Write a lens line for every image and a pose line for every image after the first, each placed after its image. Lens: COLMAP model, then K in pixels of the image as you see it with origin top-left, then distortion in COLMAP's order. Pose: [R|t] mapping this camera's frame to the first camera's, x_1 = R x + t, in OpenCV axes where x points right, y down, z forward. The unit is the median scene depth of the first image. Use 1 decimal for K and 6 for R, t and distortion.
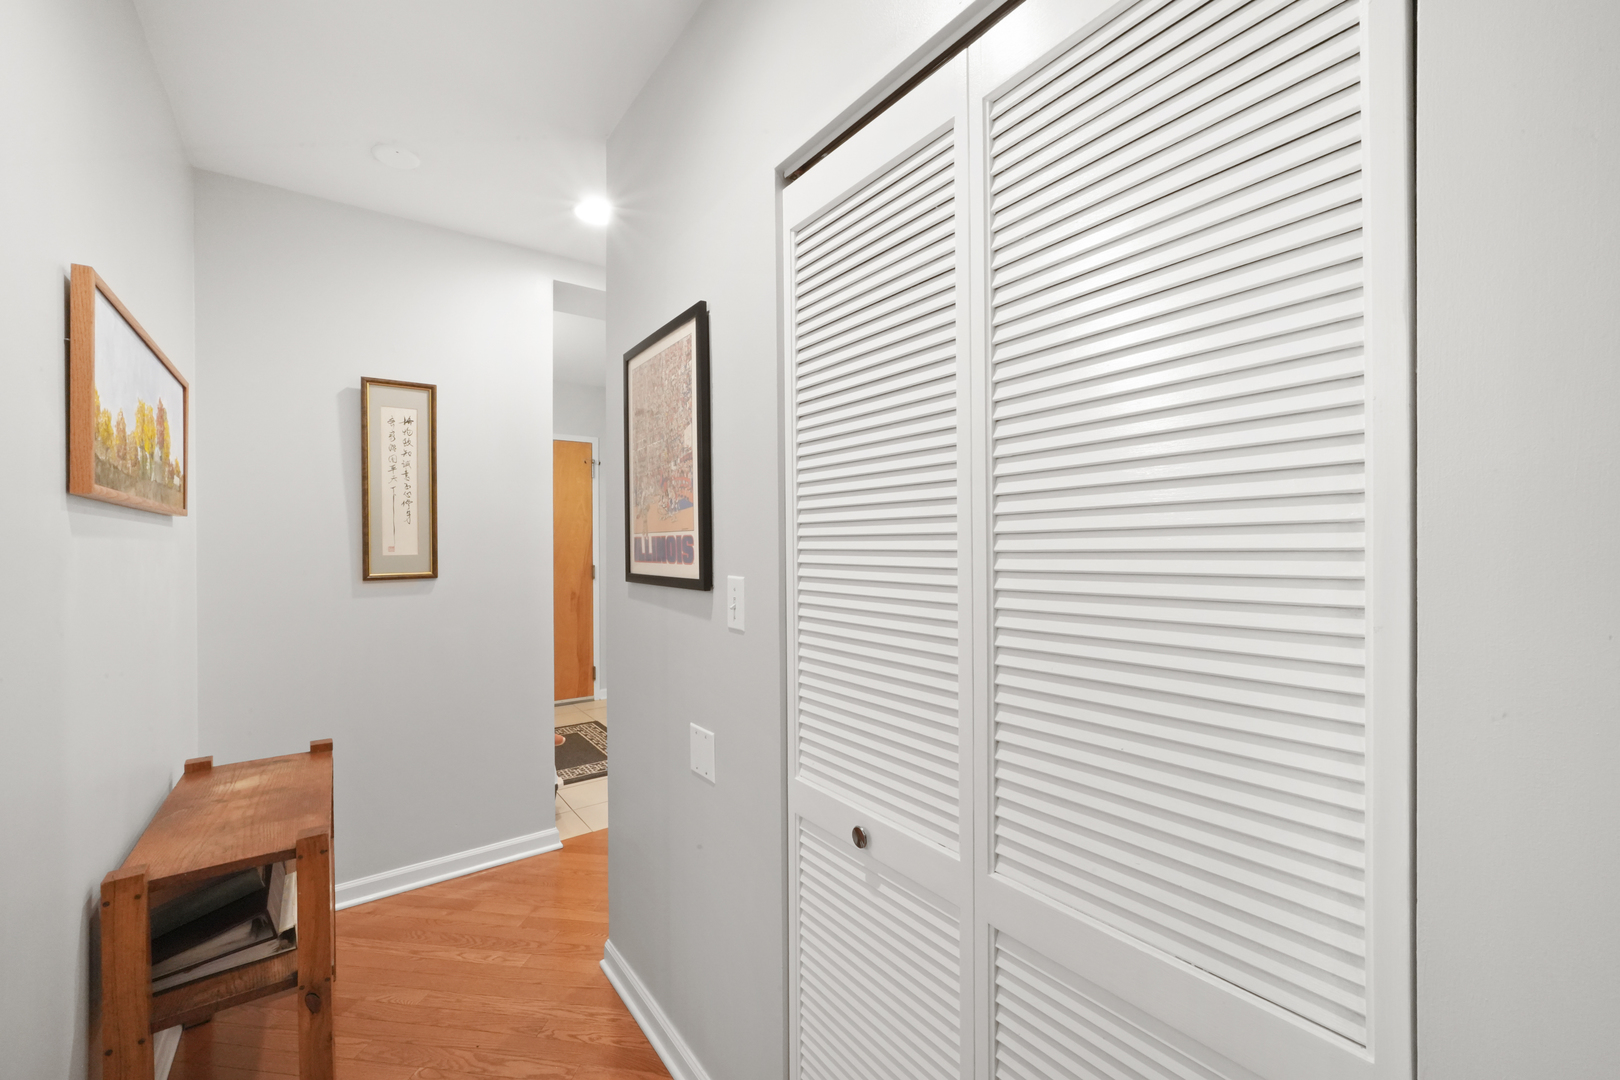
lens RADIAL K [[646.4, 0, 814.1], [0, 646.4, 540.0], [0, 0, 1]] dist [-0.004220, 0.000842]
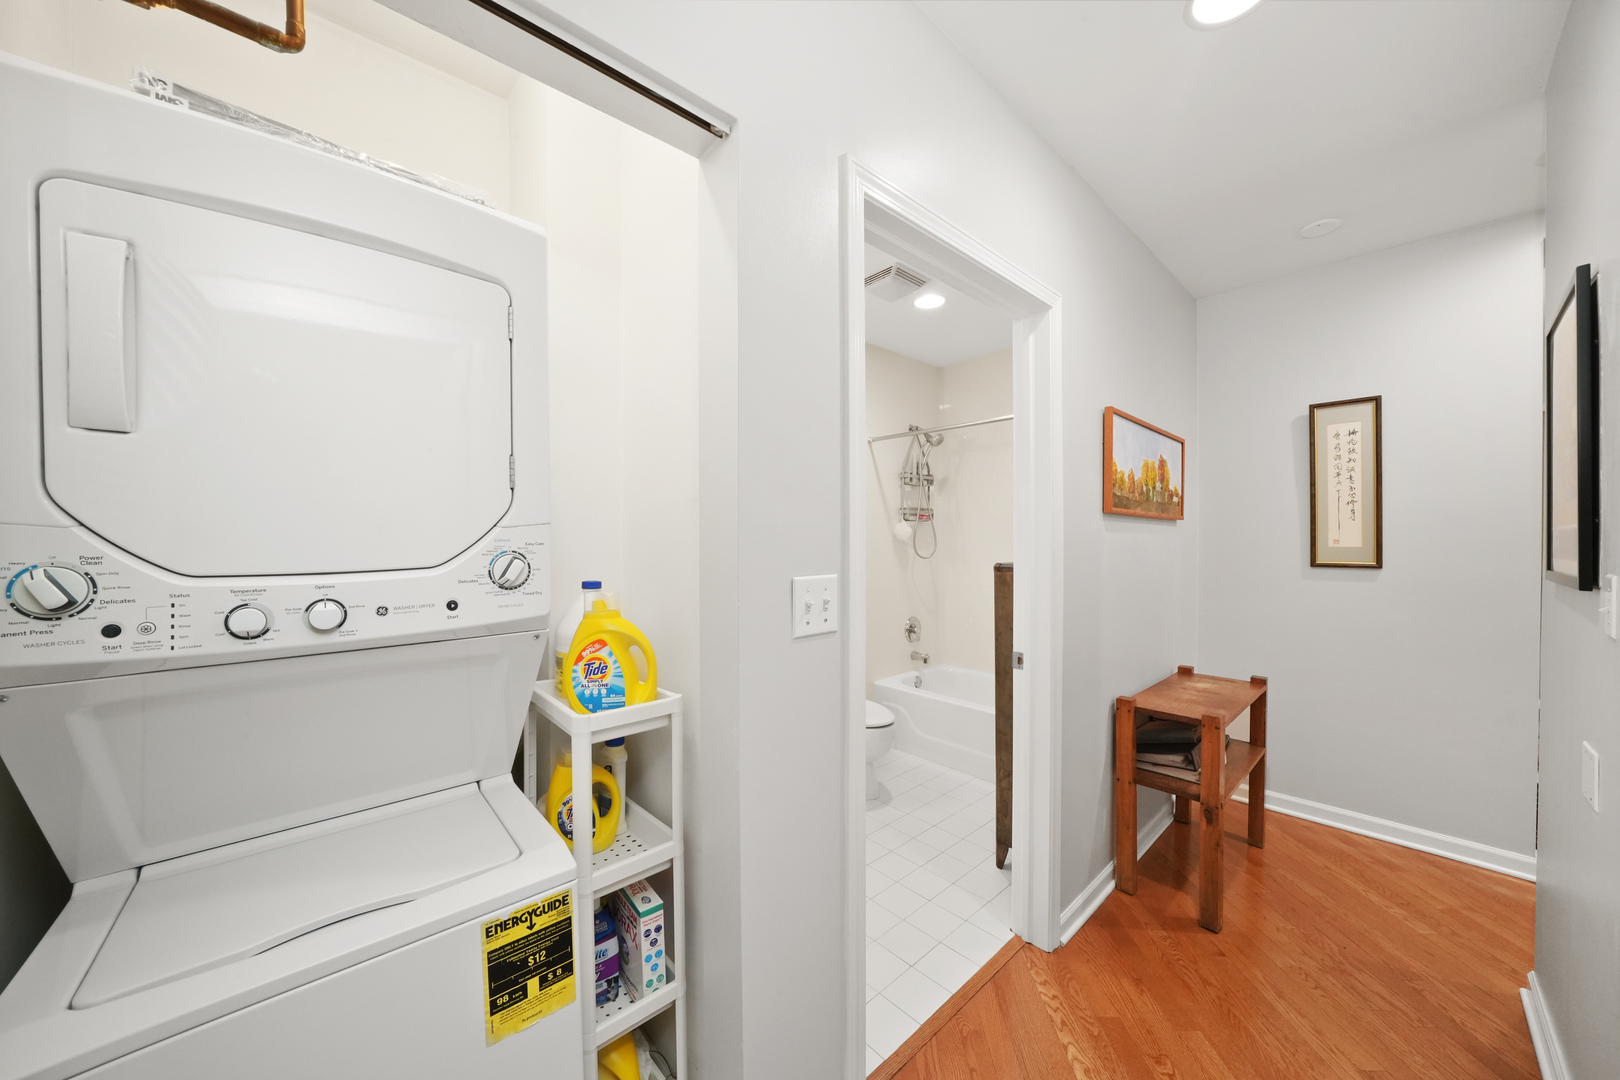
lens RADIAL K [[569.1, 0, 811.8], [0, 569.1, 541.5], [0, 0, 1]] dist [-0.019895, 0.001085]
pose [[0.102342, 0.012132, -0.994675, 0.292396], [-0.000720, 0.999926, 0.012122, 0.001563], [0.994749, -0.000524, 0.102343, -0.081978]]
